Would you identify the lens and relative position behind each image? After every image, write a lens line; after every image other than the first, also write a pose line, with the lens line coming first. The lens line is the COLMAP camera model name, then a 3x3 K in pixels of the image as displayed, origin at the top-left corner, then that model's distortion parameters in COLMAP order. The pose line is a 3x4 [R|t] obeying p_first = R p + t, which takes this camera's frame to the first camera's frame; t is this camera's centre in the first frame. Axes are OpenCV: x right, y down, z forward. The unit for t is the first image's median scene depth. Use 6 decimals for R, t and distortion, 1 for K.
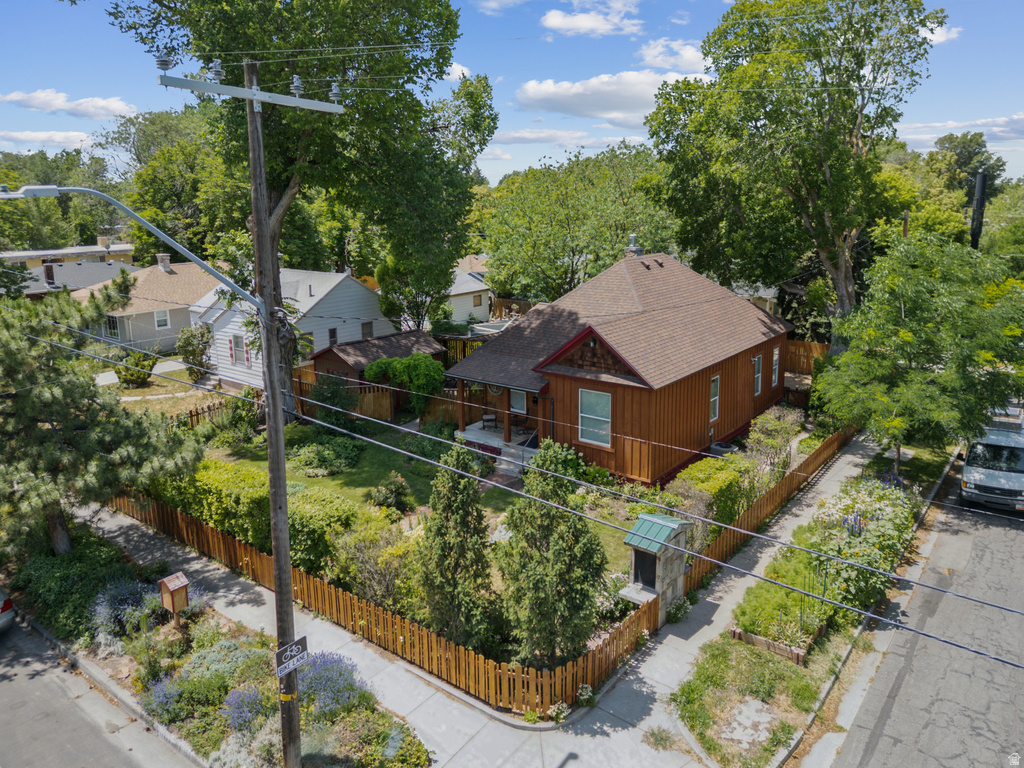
lens RADIAL K [[731.2, 0, 512.0], [0, 731.2, 384.0], [0, 0, 1]] dist [0.042211, -0.045187]
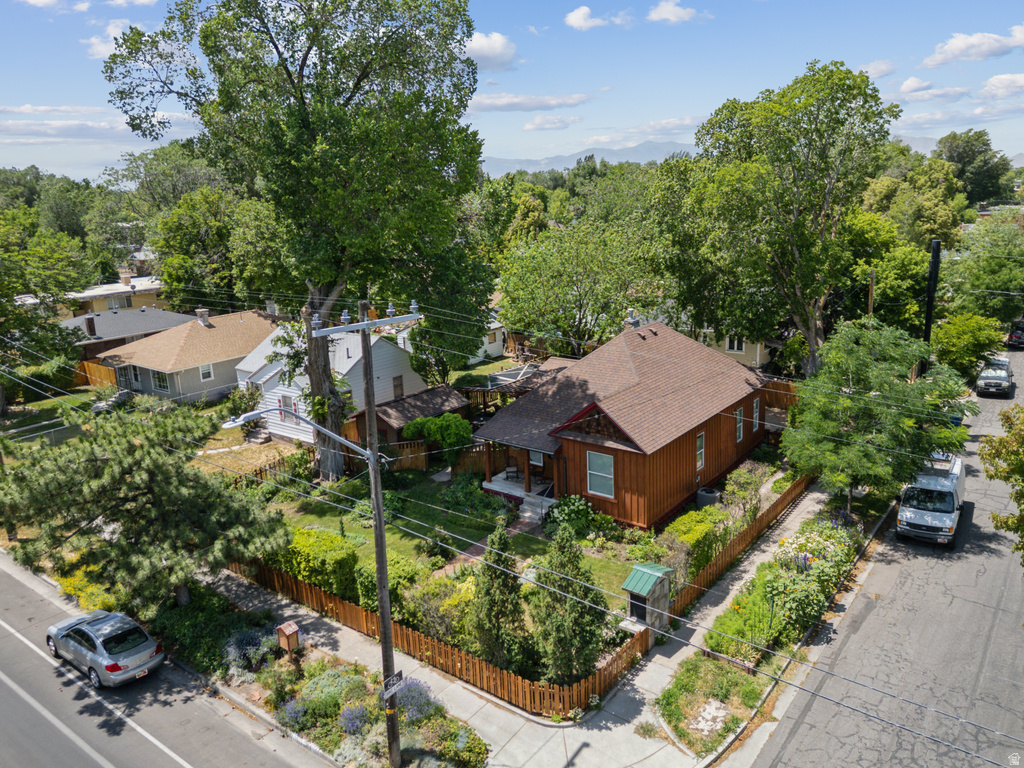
lens RADIAL K [[737.7, 0, 534.2], [0, 737.7, 436.5], [0, 0, 1]] dist [0.025993, -0.000443]
pose [[0.999515, -0.027789, 0.014034, -0.016837], [0.026750, 0.997227, 0.069449, -0.147222], [-0.015925, -0.069040, 0.997487, -0.299005]]
